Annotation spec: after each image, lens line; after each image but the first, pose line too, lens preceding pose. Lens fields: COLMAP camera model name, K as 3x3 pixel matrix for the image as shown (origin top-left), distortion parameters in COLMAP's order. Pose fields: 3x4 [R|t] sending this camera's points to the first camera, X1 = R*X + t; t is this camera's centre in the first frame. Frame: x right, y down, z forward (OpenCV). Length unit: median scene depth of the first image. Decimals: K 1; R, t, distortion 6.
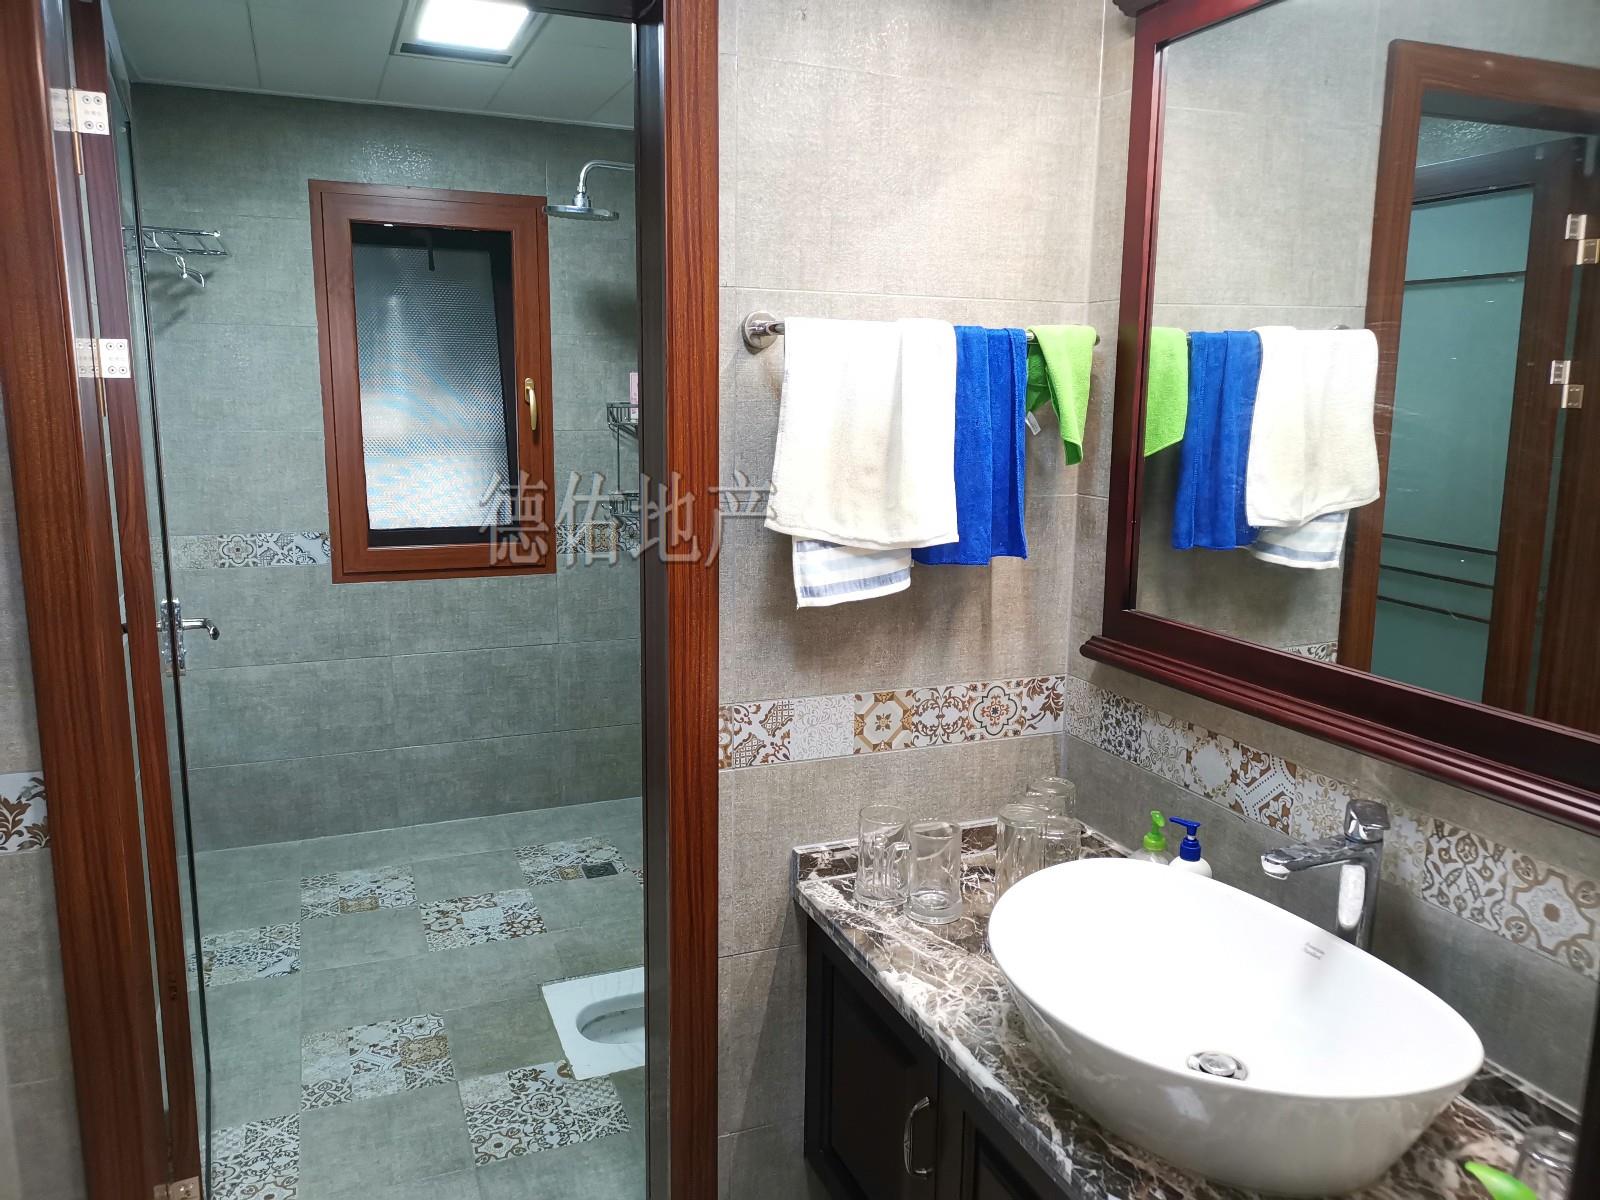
lens RADIAL K [[1195.9, 0, 797.4], [0, 1195.9, 599.6], [0, 0, 1]] dist [0.055975, -0.052779]
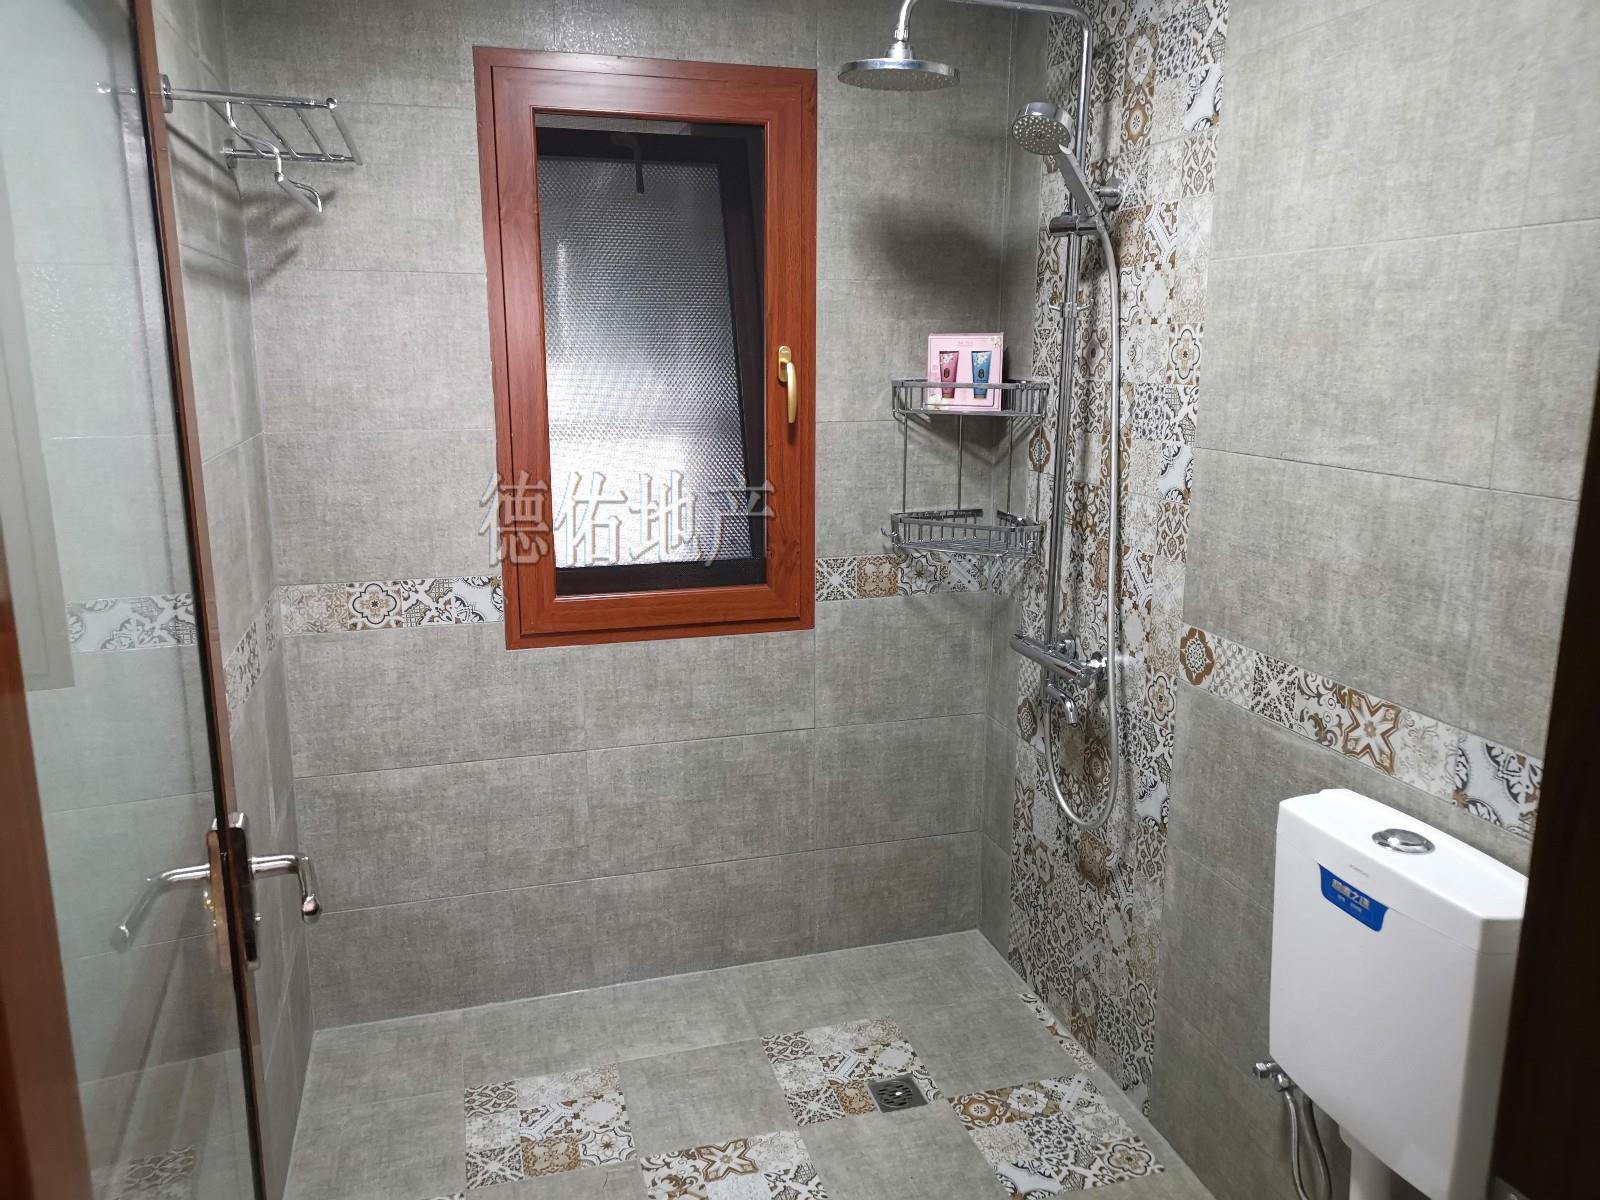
lens RADIAL K [[1195.9, 0, 797.4], [0, 1195.9, 599.6], [0, 0, 1]] dist [0.055975, -0.052779]
pose [[0.994465, 0.008765, -0.104699, -0.146306], [-0.005723, 0.999554, 0.029325, -0.062239], [0.104909, -0.028563, 0.994072, 0.330517]]
